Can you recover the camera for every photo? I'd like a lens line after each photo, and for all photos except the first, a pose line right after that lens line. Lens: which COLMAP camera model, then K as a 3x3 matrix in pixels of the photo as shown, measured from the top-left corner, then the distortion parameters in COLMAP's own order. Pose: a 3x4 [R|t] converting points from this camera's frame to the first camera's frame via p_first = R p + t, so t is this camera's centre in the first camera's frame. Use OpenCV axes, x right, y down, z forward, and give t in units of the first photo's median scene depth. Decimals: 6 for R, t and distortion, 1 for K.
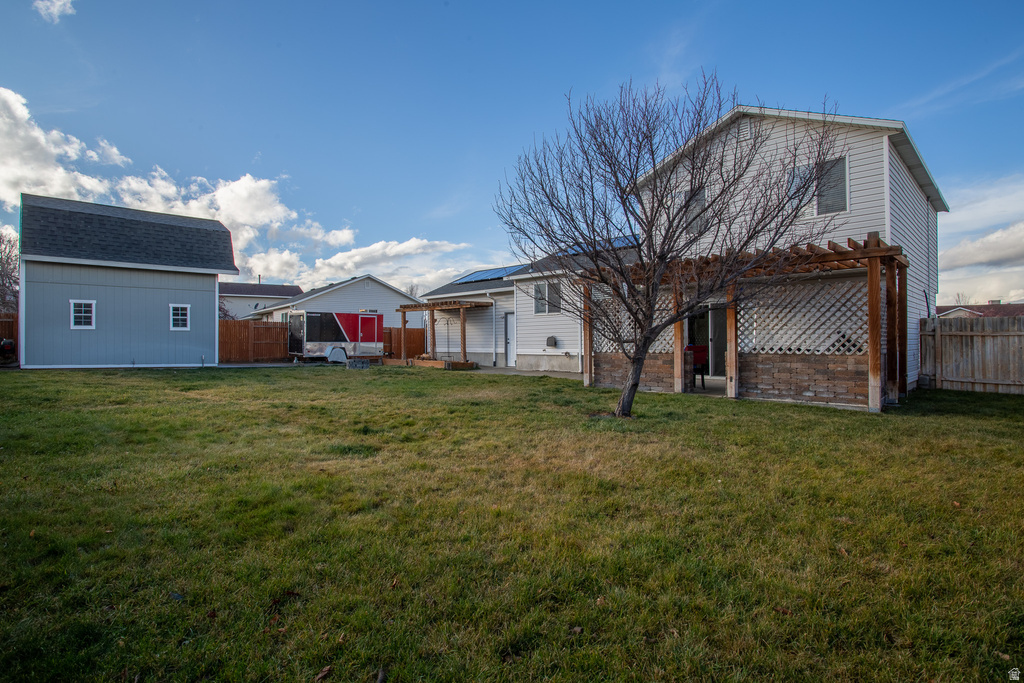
lens RADIAL K [[518.3, 0, 505.8], [0, 518.3, 339.6], [0, 0, 1]] dist [-0.028511, 0.013346]
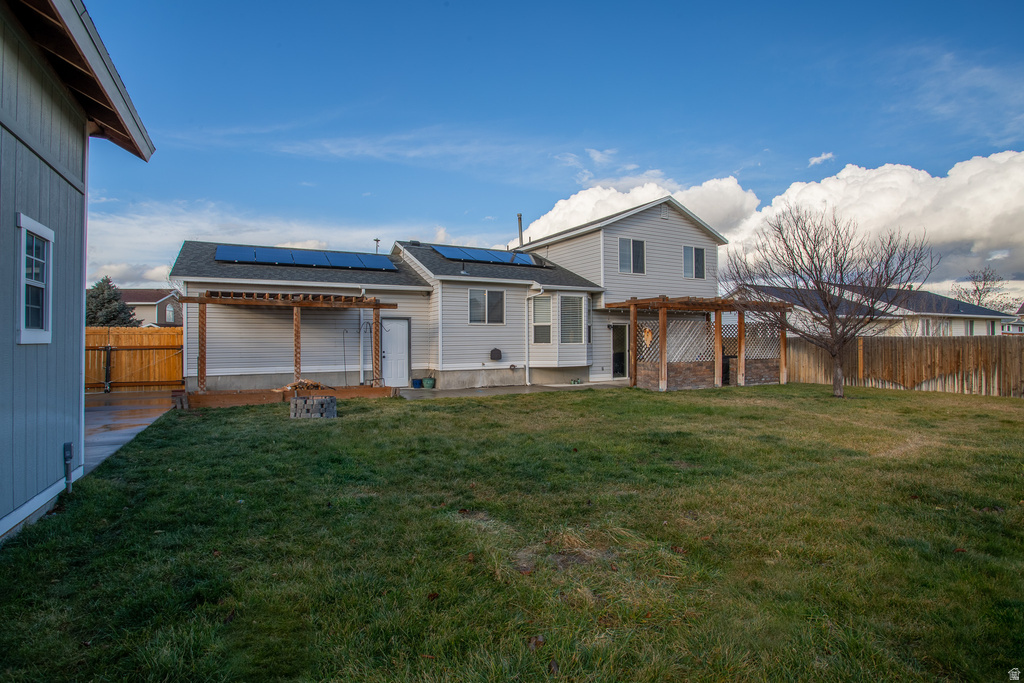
lens RADIAL K [[502.6, 0, 516.9], [0, 502.6, 346.5], [0, 0, 1]] dist [-0.046994, 0.014745]
pose [[0.277185, -0.004454, 0.960806, -0.747980], [0.001586, 0.999990, 0.004178, -0.013878], [-0.960815, 0.000366, 0.277189, 0.701203]]
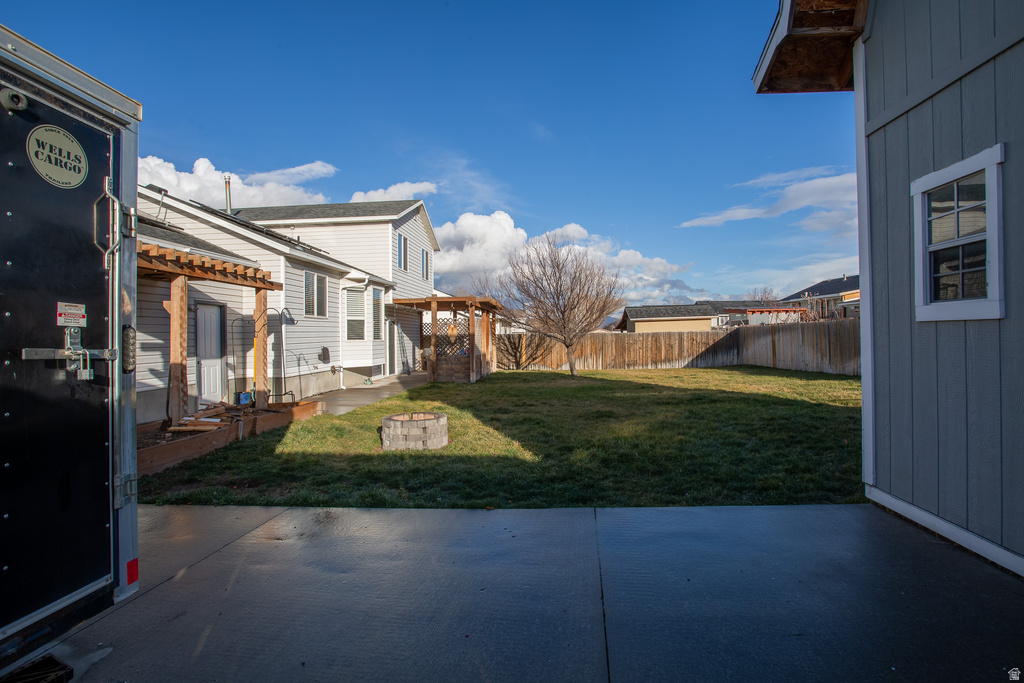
lens RADIAL K [[502.6, 0, 506.4], [0, 502.6, 344.6], [0, 0, 1]] dist [-0.046994, 0.014745]
pose [[-0.640519, 0.002644, 0.767938, -0.629885], [0.015996, 0.999823, 0.009899, -0.012609], [-0.767776, 0.018624, -0.640448, 1.237713]]
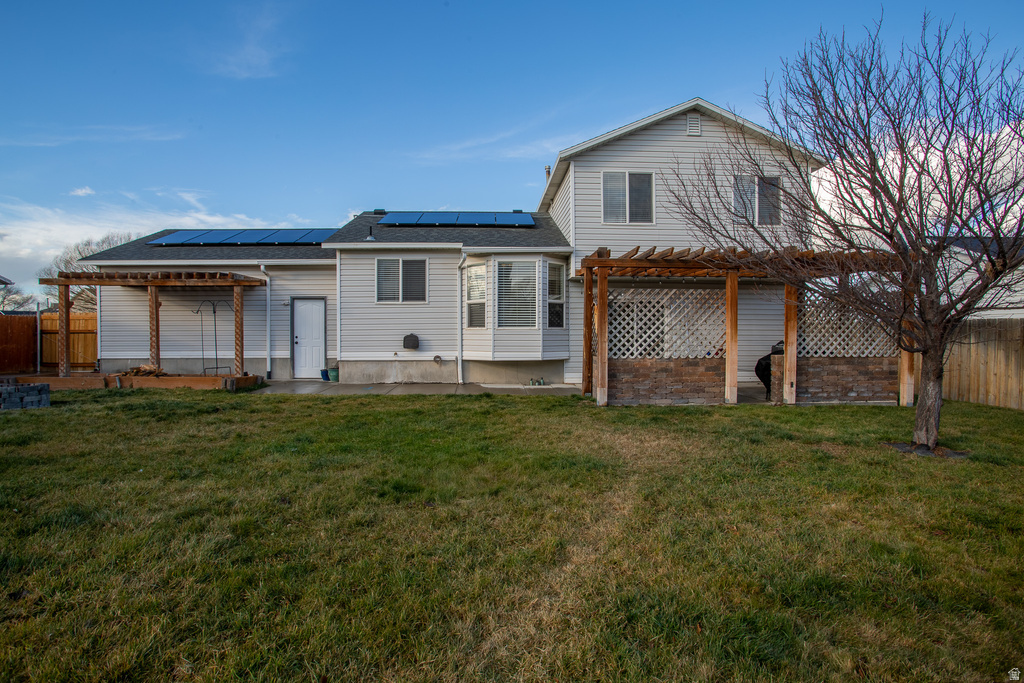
lens RADIAL K [[502.6, 0, 503.1], [0, 502.6, 333.1], [0, 0, 1]] dist [-0.046994, 0.014745]
pose [[0.682620, 0.004346, 0.730760, -0.324584], [-0.004917, 0.999987, -0.001354, -0.007553], [-0.730757, -0.002669, 0.682633, 0.427204]]
